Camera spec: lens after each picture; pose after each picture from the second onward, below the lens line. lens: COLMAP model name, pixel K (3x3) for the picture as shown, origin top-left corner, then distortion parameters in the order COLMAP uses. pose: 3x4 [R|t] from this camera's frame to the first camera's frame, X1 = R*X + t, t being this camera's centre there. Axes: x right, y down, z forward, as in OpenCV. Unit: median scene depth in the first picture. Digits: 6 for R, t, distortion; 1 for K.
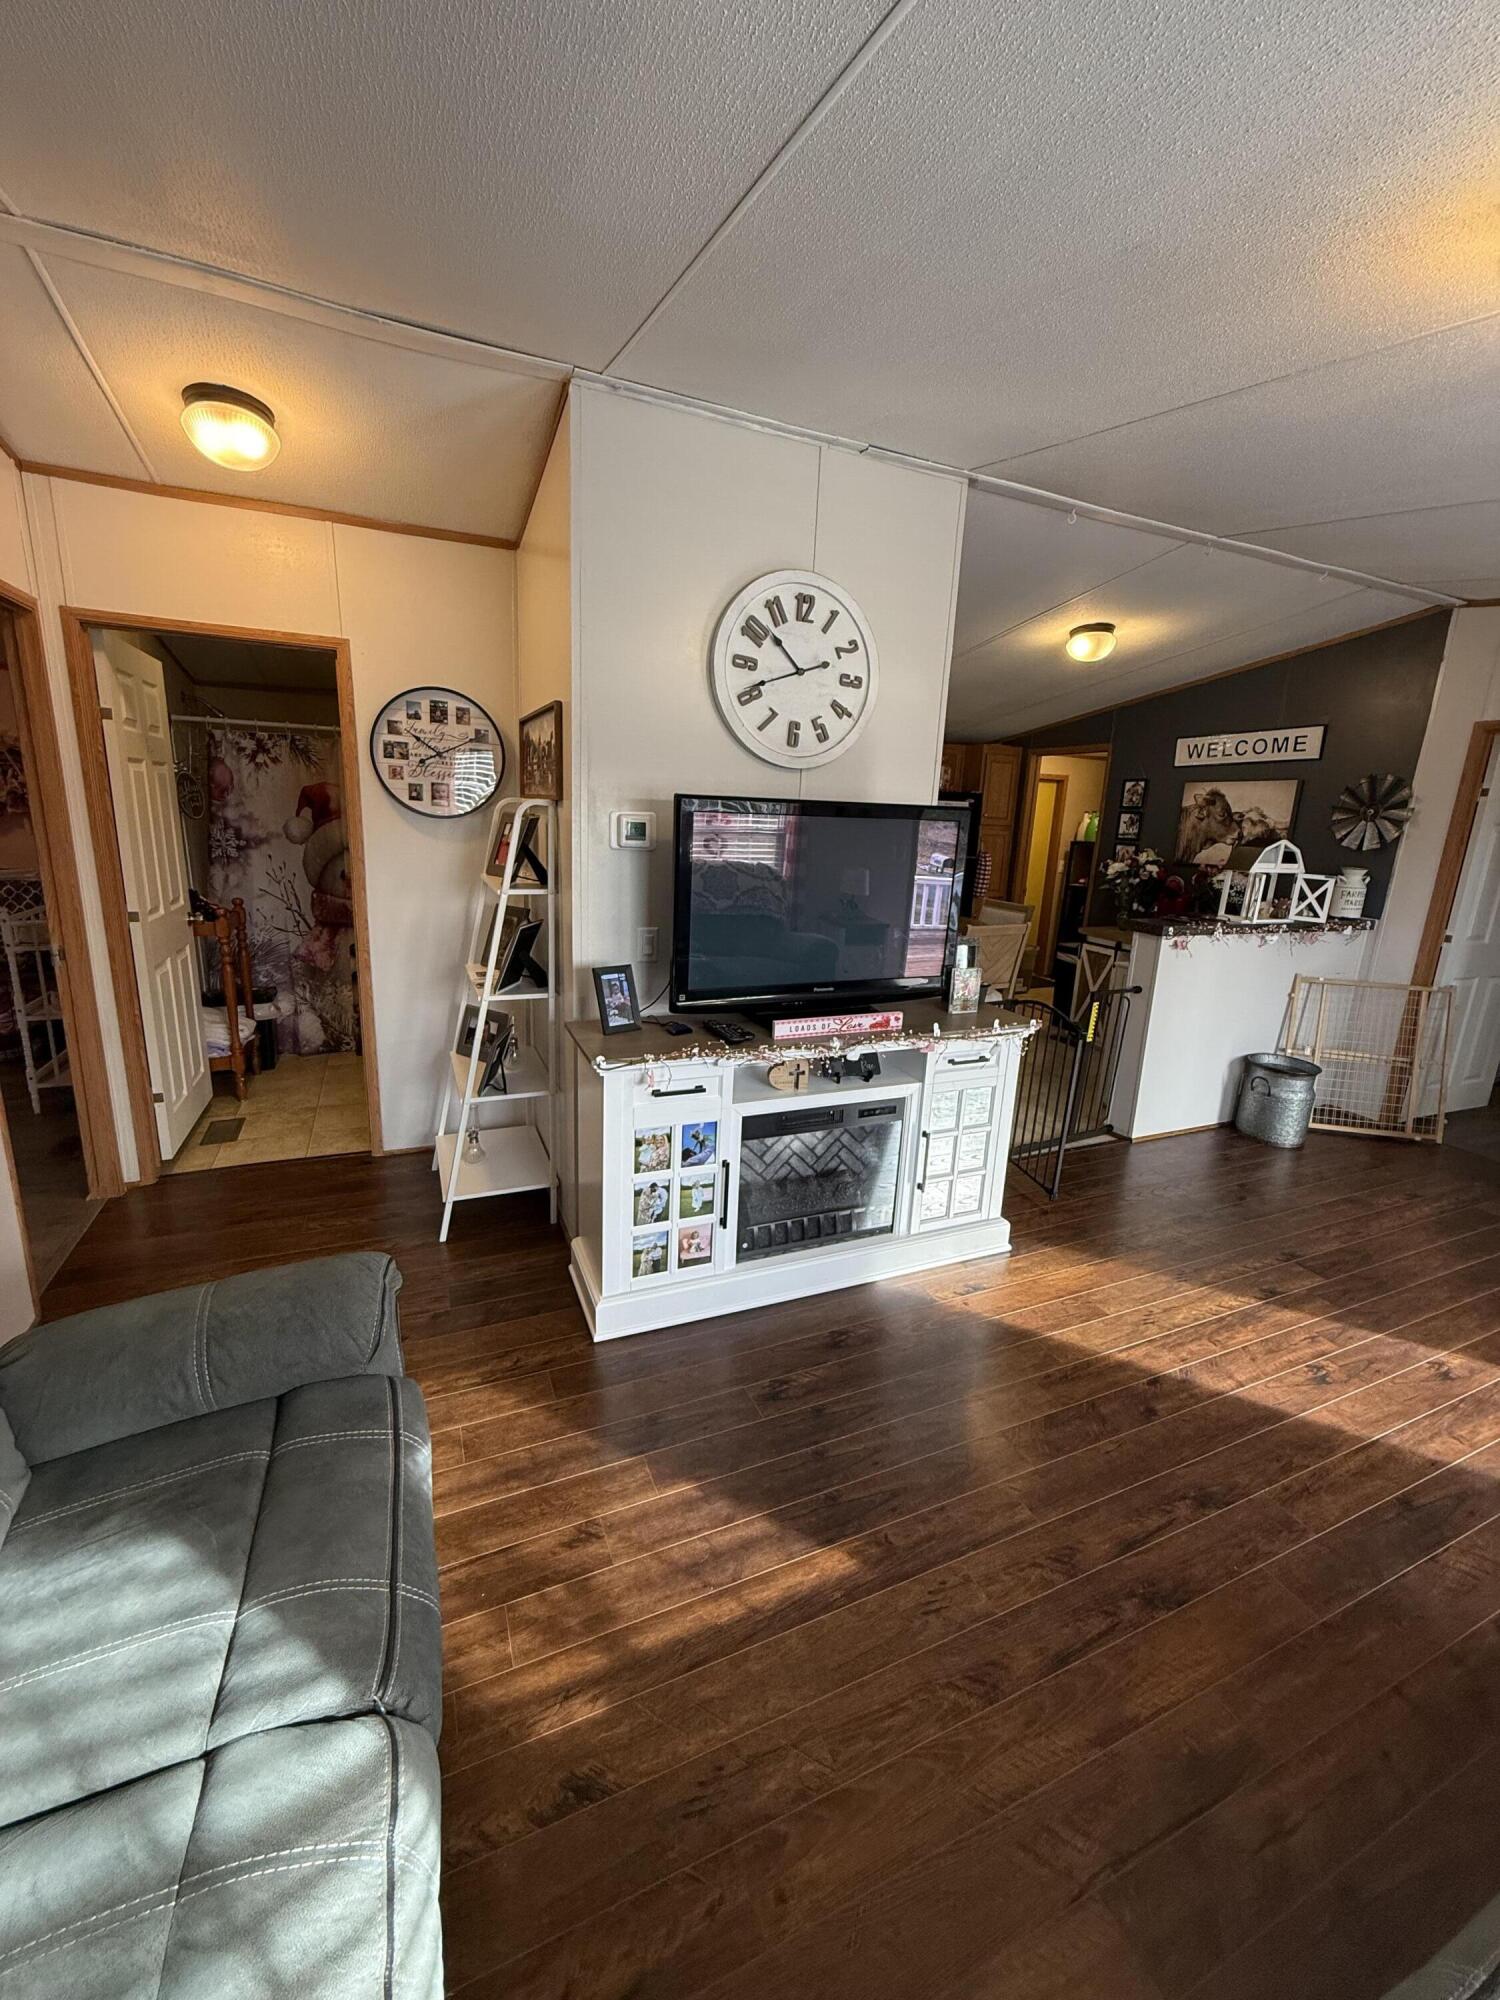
lens RADIAL K [[796.0, 0, 751.6], [0, 796.0, 998.2], [0, 0, 1]] dist [0.001245, 0.000338]
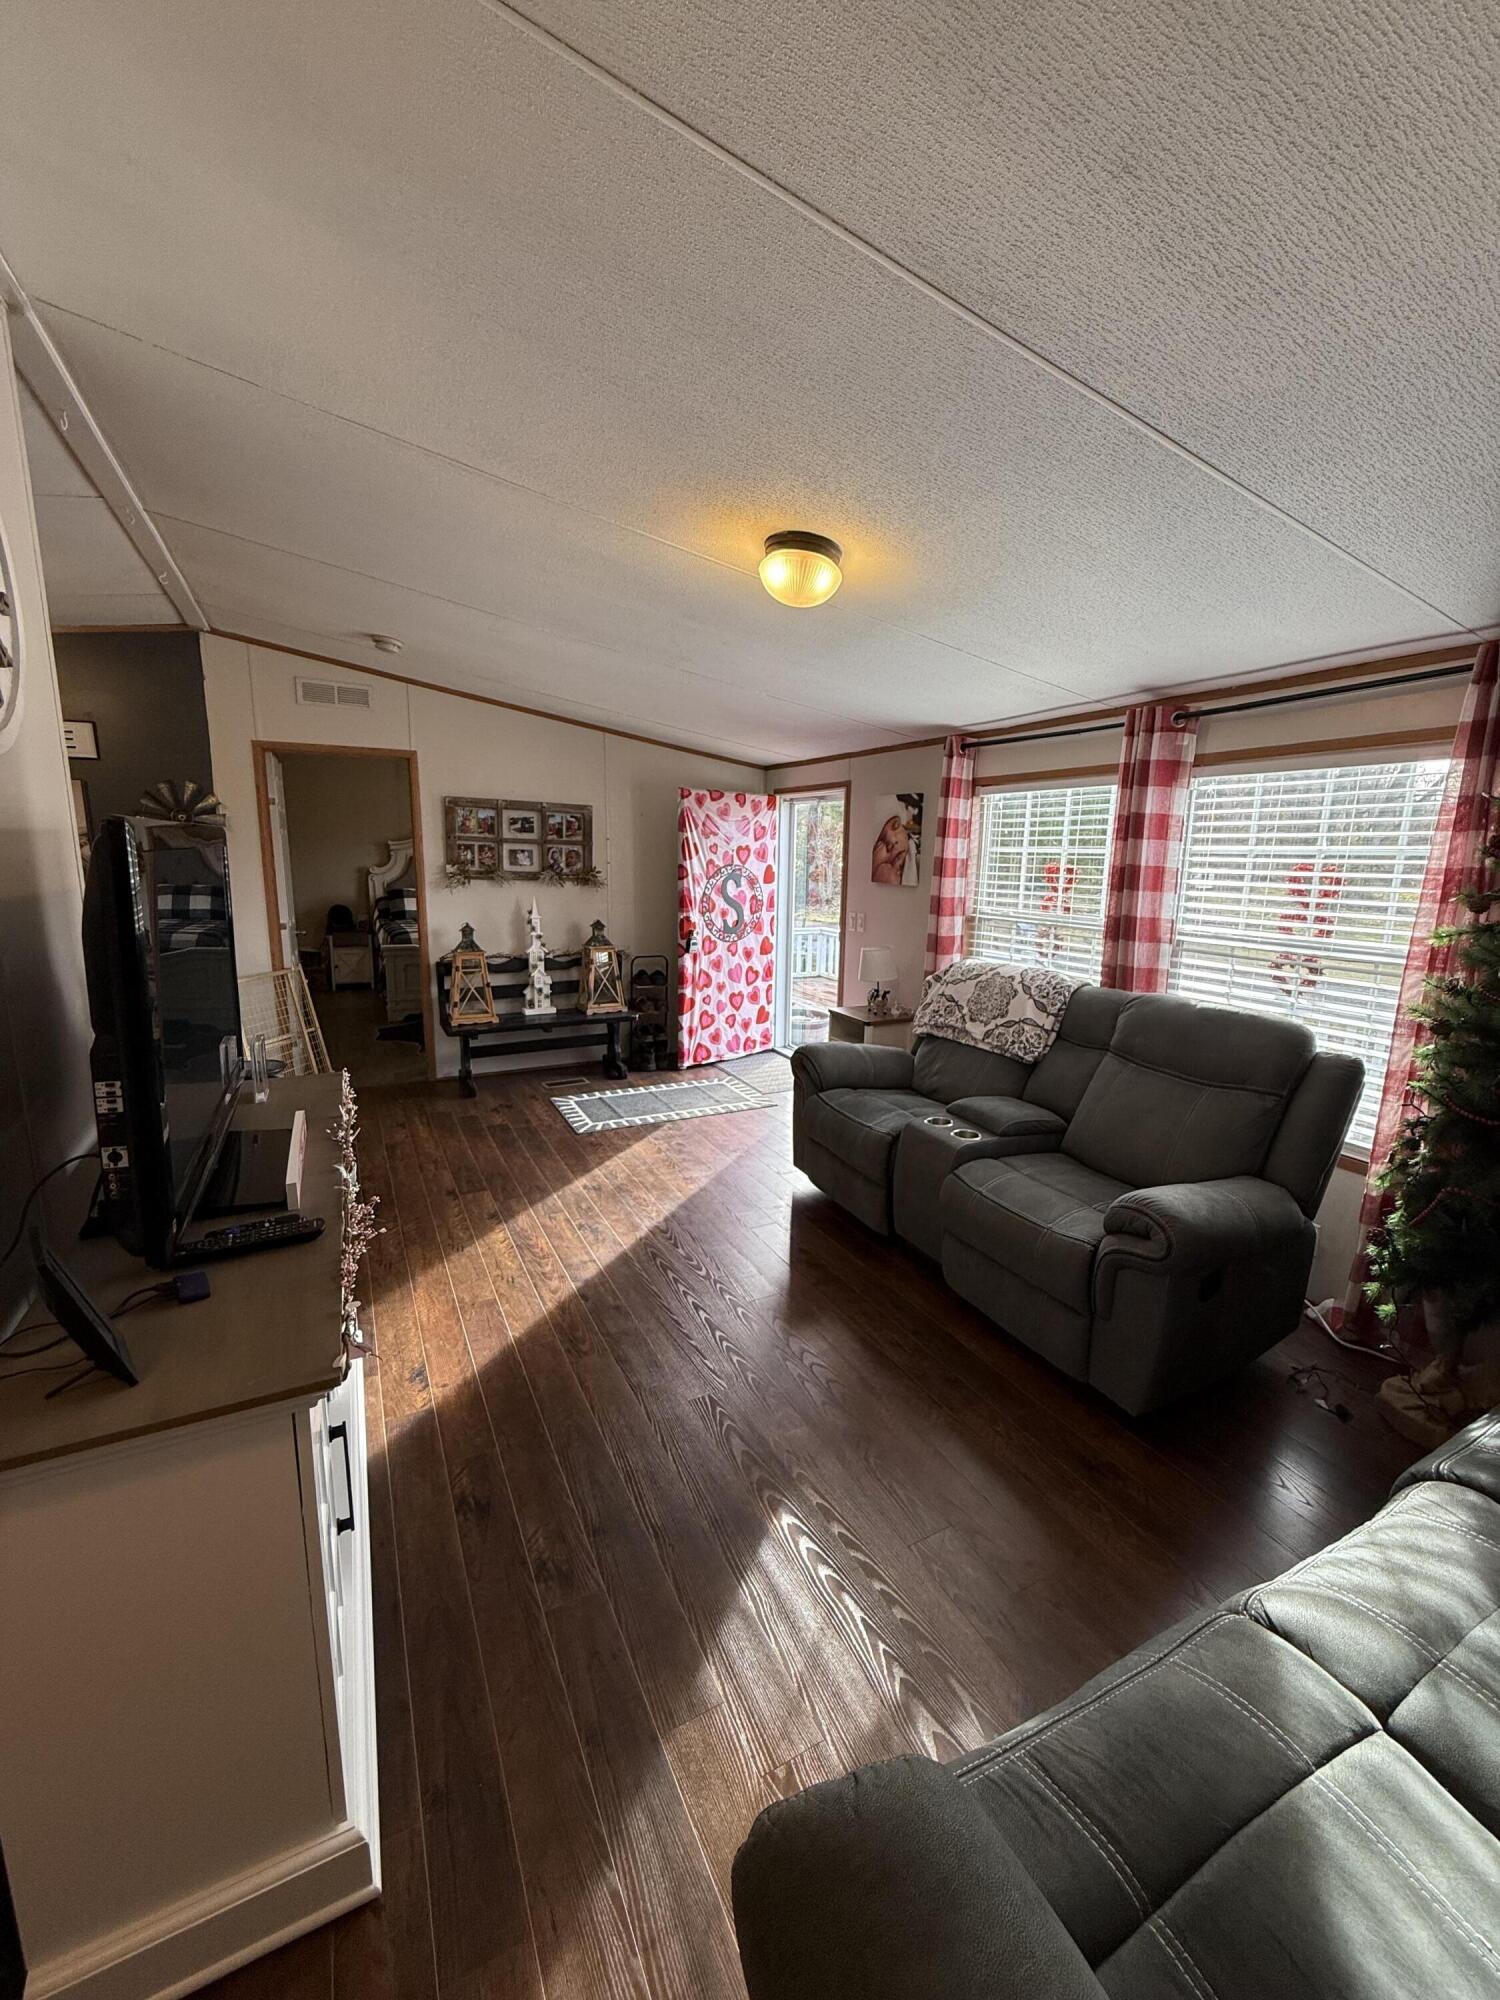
lens RADIAL K [[796.0, 0, 751.6], [0, 796.0, 998.2], [0, 0, 1]] dist [0.001245, 0.000338]
pose [[-0.060612, -0.224675, 0.972547, -0.485491], [0.212987, 0.948988, 0.232507, -0.149164], [-0.975173, 0.221232, -0.009667, 0.541046]]
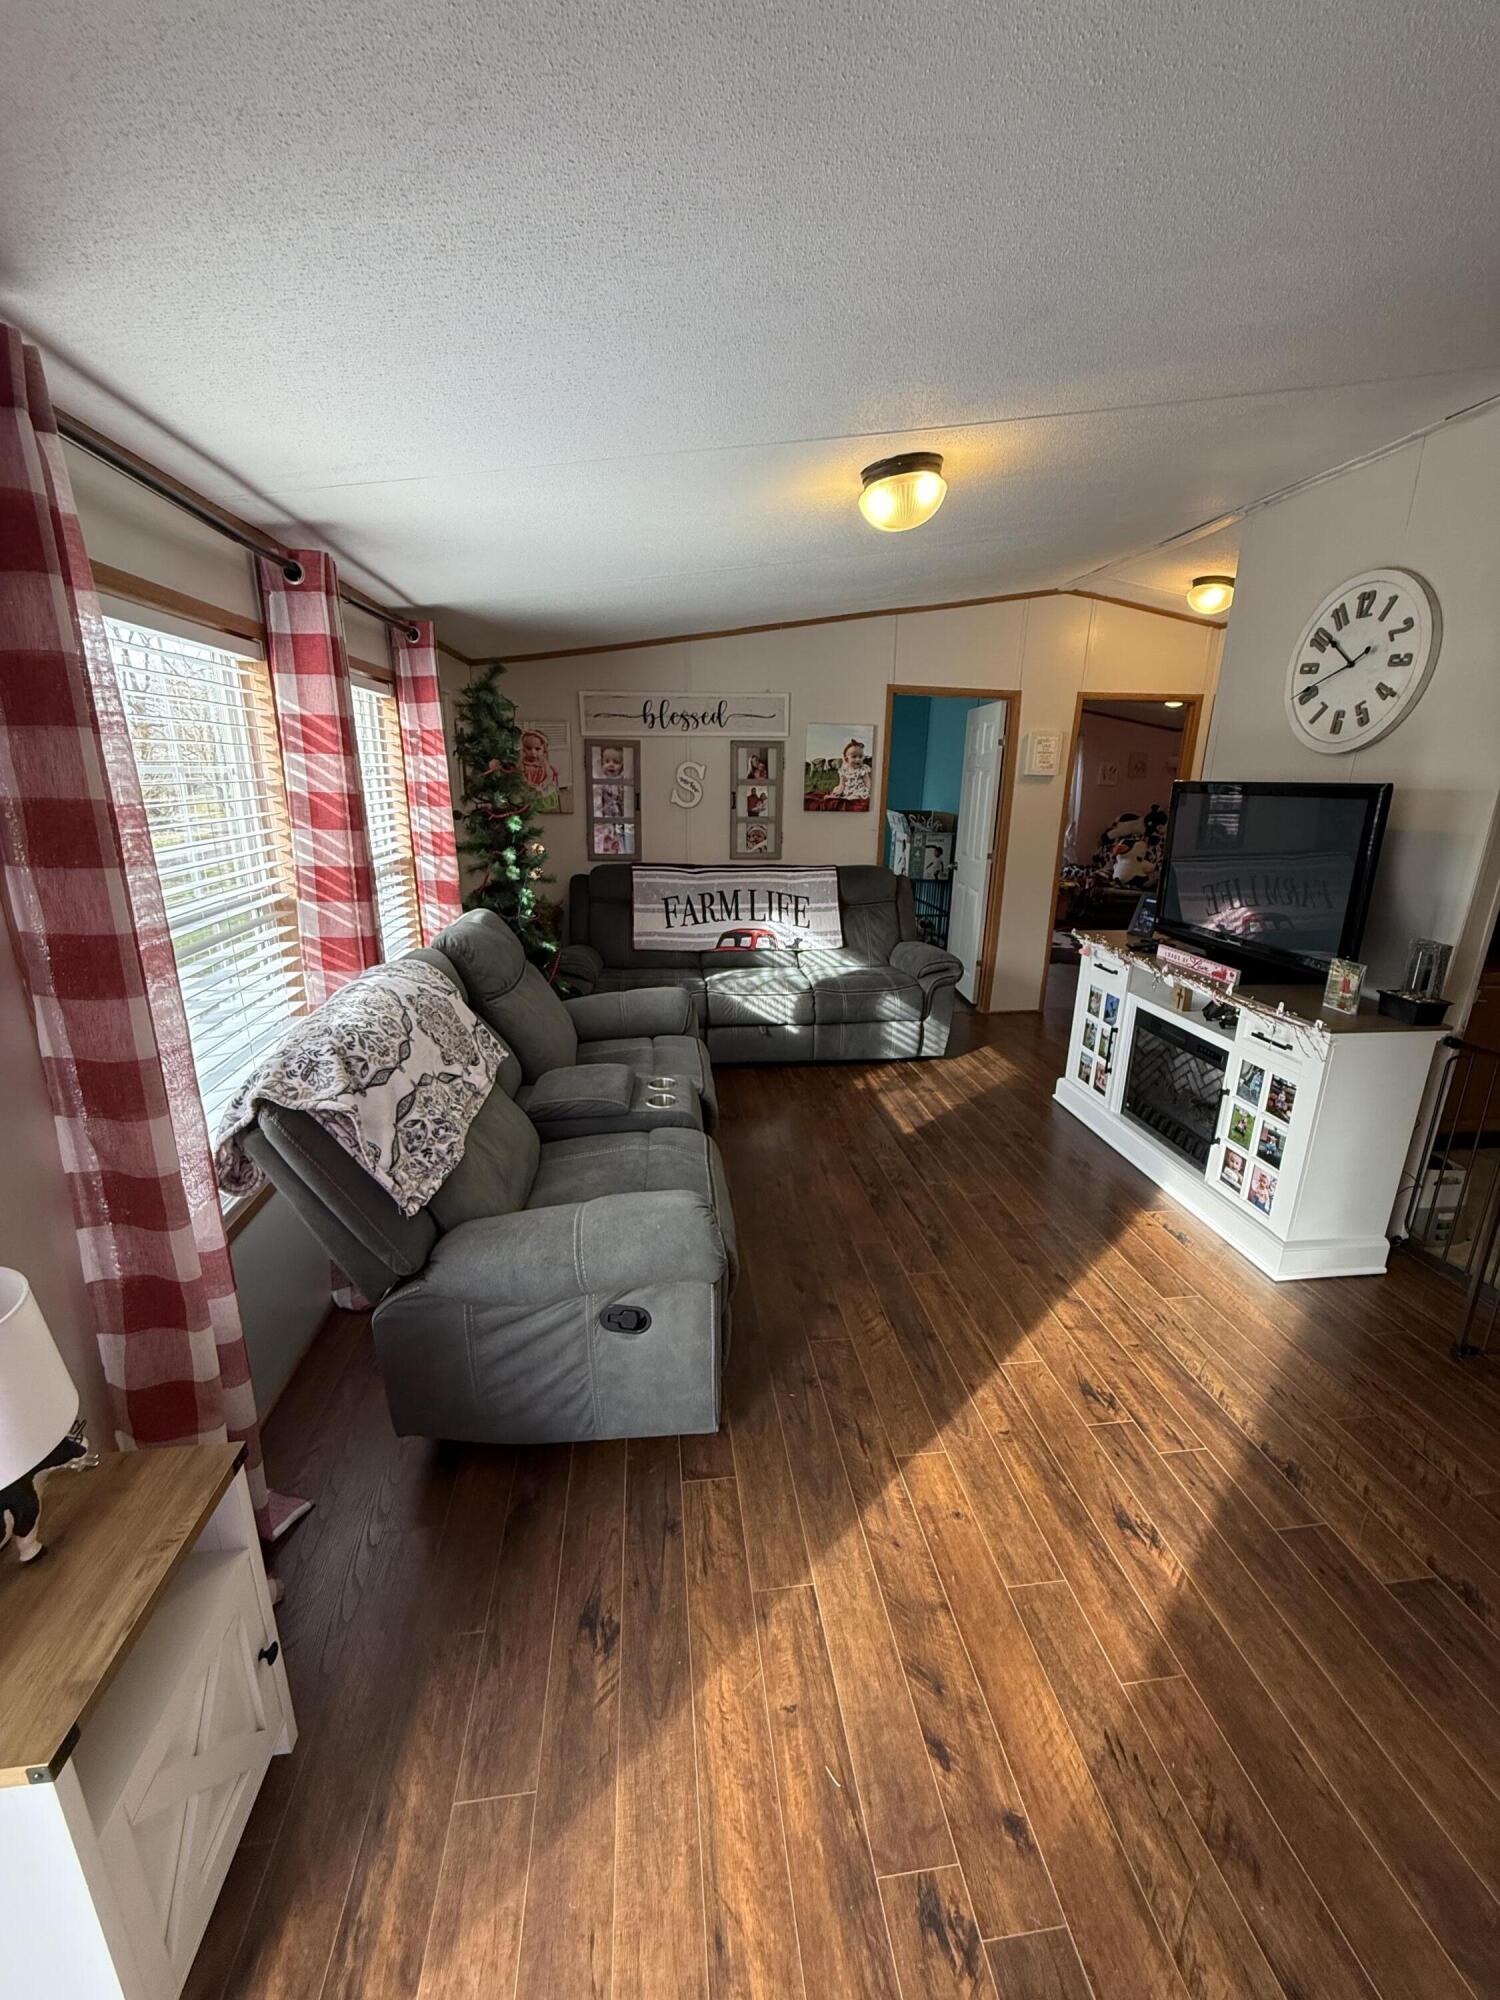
lens RADIAL K [[794.0, 0, 751.1], [0, 794.0, 996.6], [0, 0, 1]] dist [0.001576, -0.000246]
pose [[-0.285613, 0.213888, -0.934172, 1.321840], [-0.249149, 0.924686, 0.287890, -0.091880], [0.925392, 0.314973, -0.210813, 0.574324]]
